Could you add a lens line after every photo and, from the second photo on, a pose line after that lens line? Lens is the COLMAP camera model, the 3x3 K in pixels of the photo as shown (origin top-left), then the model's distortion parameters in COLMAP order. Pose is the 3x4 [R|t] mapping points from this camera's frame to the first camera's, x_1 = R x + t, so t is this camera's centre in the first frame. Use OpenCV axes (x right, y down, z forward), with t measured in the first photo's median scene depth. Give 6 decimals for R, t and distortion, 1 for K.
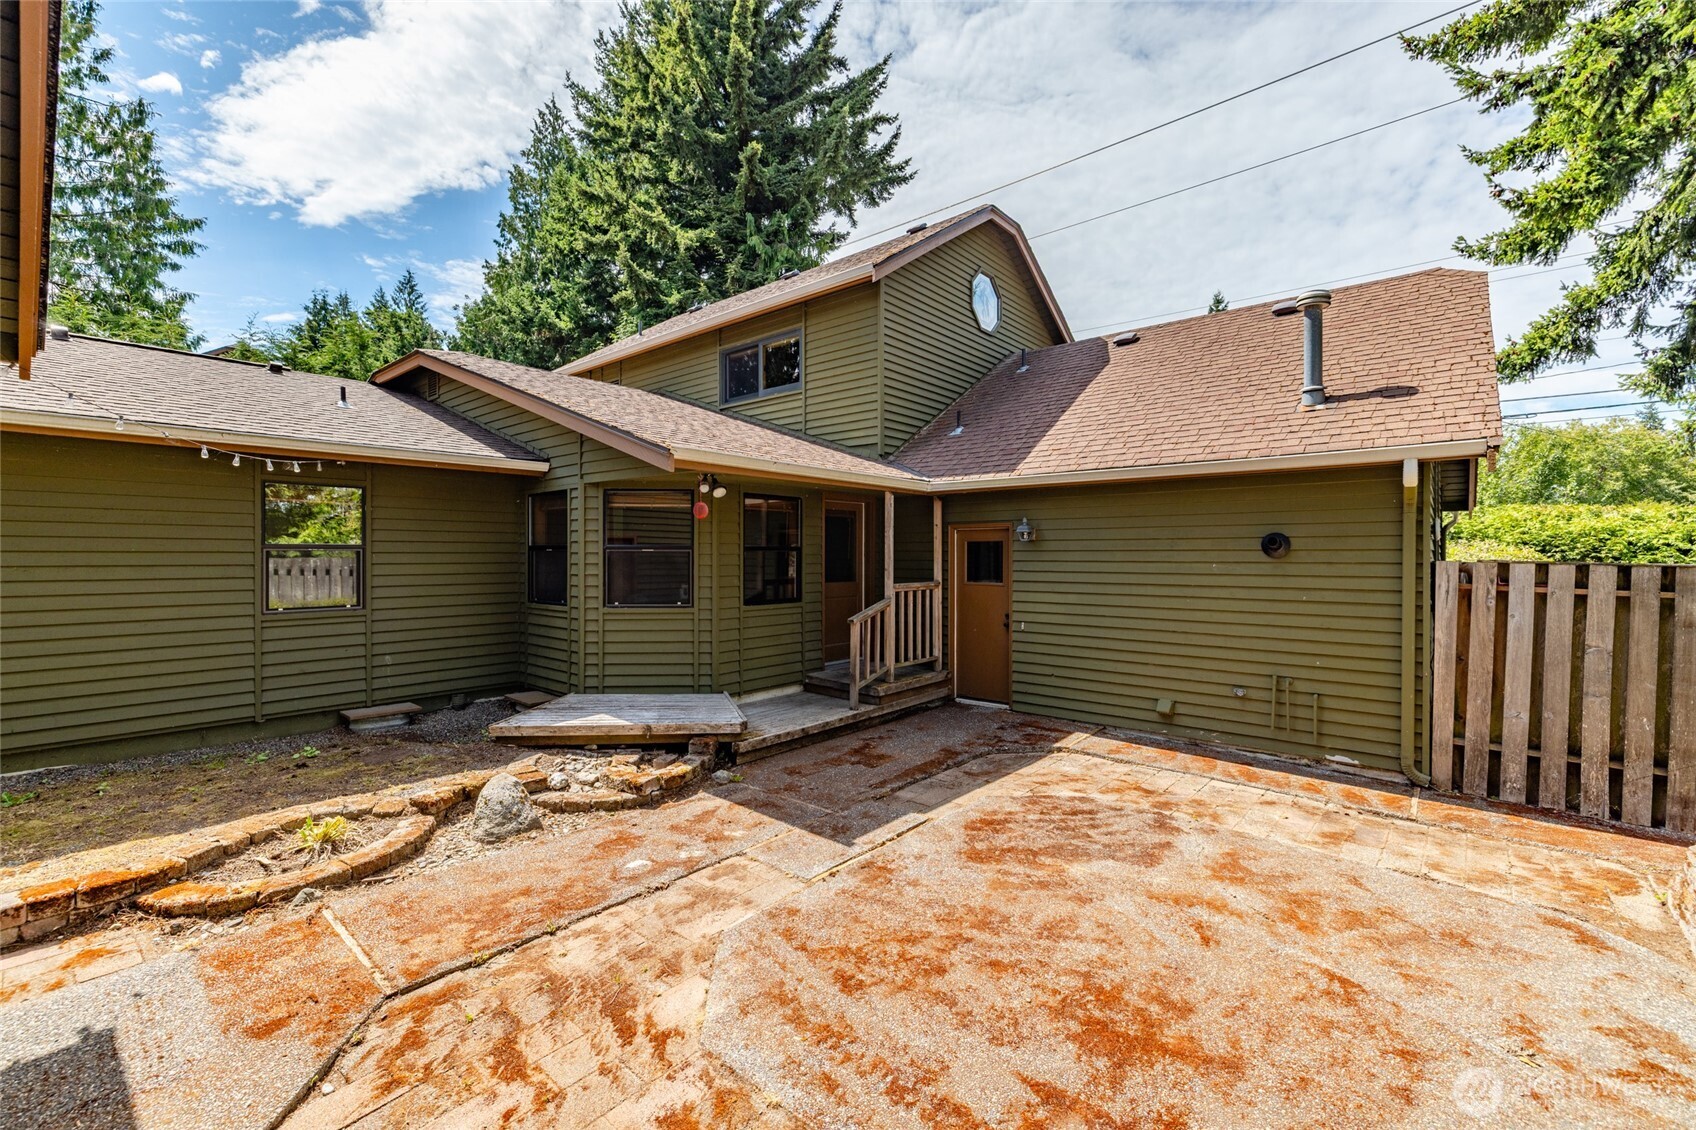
lens RADIAL K [[709.8, 0, 838.6], [0, 709.8, 545.2], [0, 0, 1]] dist [-0.001139, -0.000604]
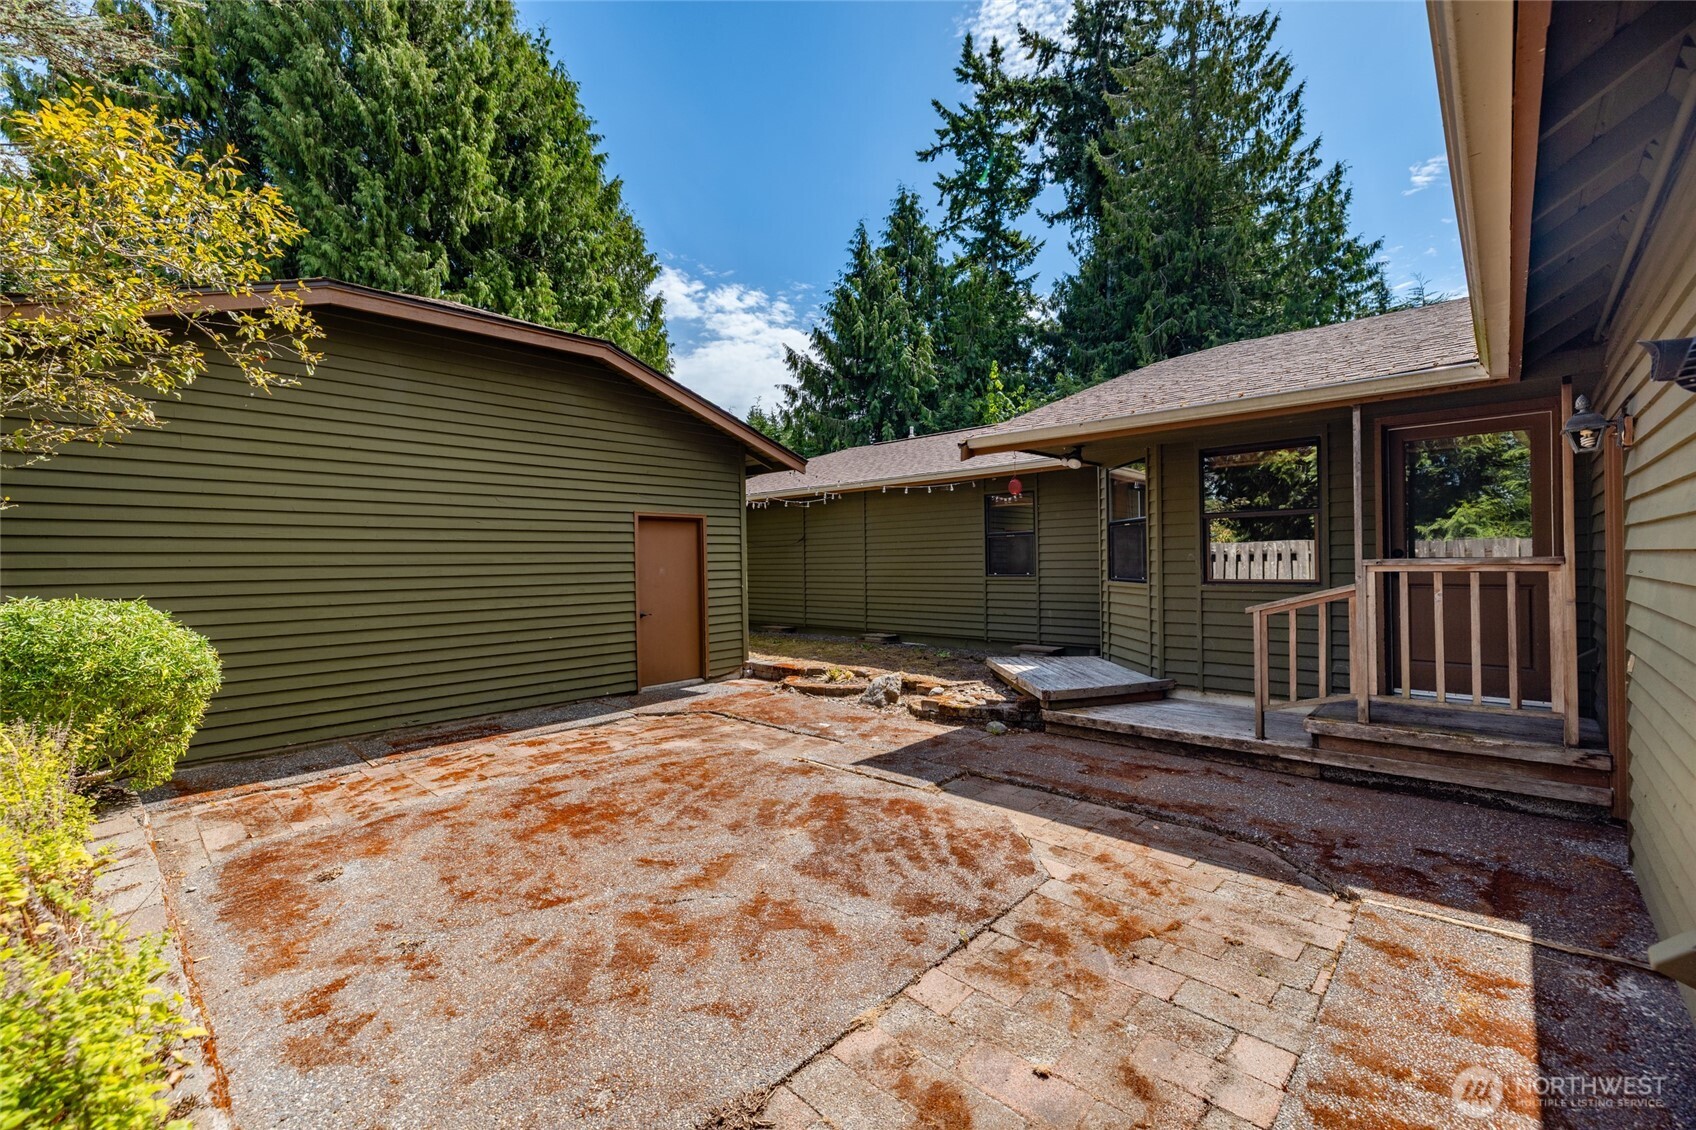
lens RADIAL K [[718.5, 0, 847.8], [0, 718.5, 557.4], [0, 0, 1]] dist [0.001465, -0.000423]
pose [[-0.041948, -0.006274, -0.999100, 1.158027], [0.030024, 0.999521, -0.007537, 0.072940], [0.998669, -0.030313, -0.041740, 0.978675]]
